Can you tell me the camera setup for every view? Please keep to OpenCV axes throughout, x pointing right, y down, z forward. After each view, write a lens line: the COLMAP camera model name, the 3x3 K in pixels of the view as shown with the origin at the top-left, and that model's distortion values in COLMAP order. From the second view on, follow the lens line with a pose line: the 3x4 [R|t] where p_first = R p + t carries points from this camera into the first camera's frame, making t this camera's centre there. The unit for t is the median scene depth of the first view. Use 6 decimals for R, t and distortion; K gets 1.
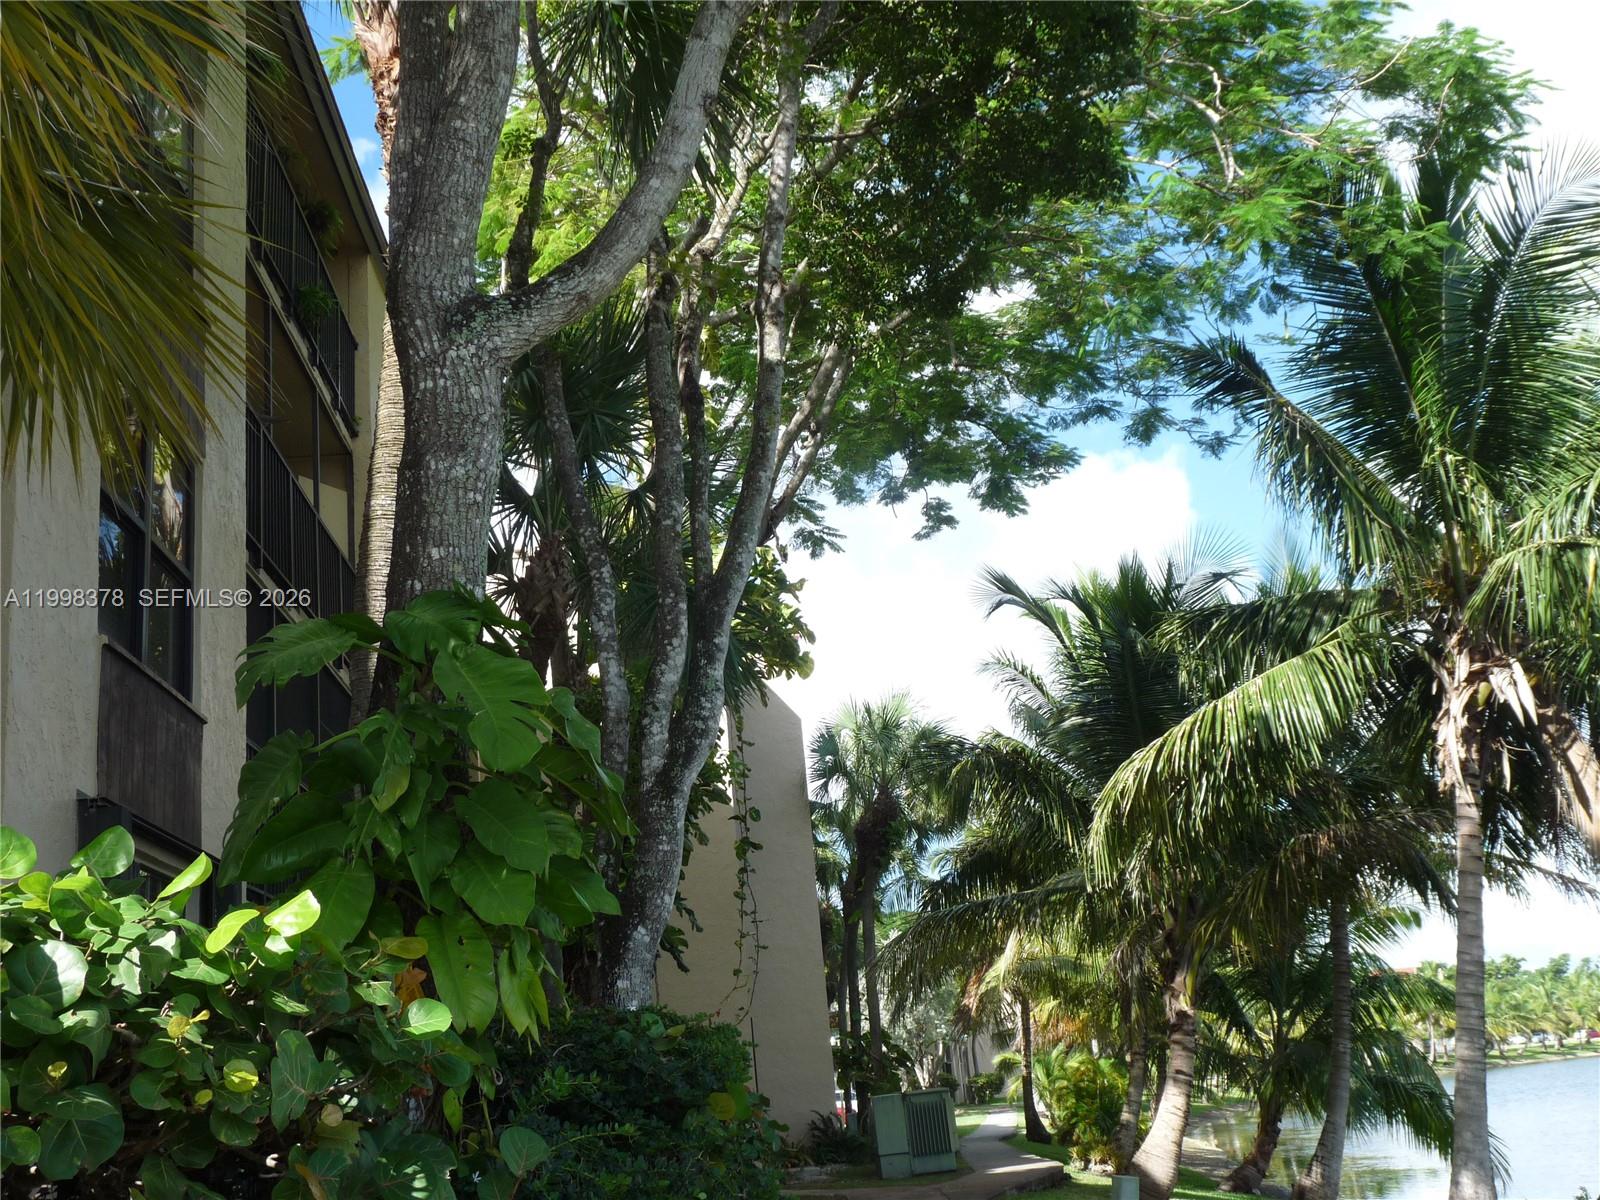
lens RADIAL K [[1807.5, 0, 796.4], [0, 1807.5, 588.1], [0, 0, 1]] dist [0.029004, 0.000000]
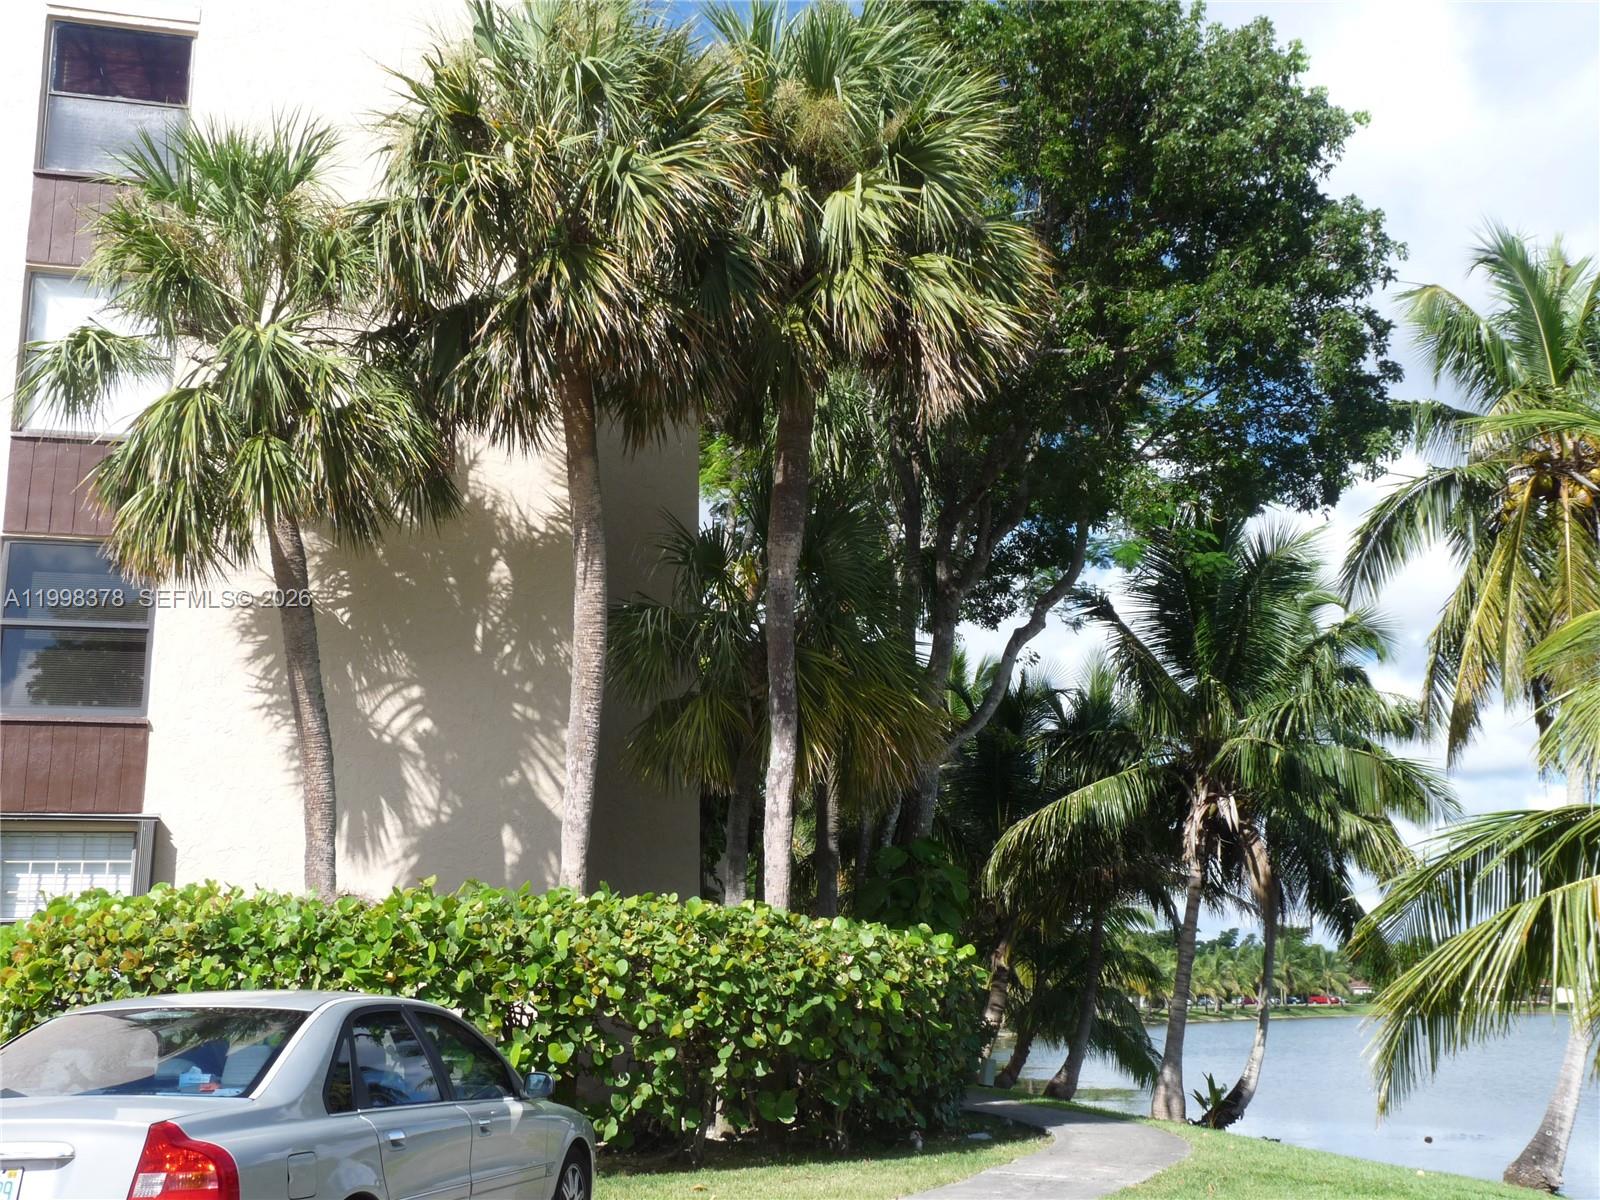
lens RADIAL K [[1807.5, 0, 806.0], [0, 1807.5, 612.8], [0, 0, 1]] dist [0.029004, 0.000000]
pose [[0.982527, 0.114622, 0.146639, -0.295208], [-0.122688, 0.991324, 0.047168, -0.166407], [-0.139960, -0.064335, 0.988065, -0.686042]]
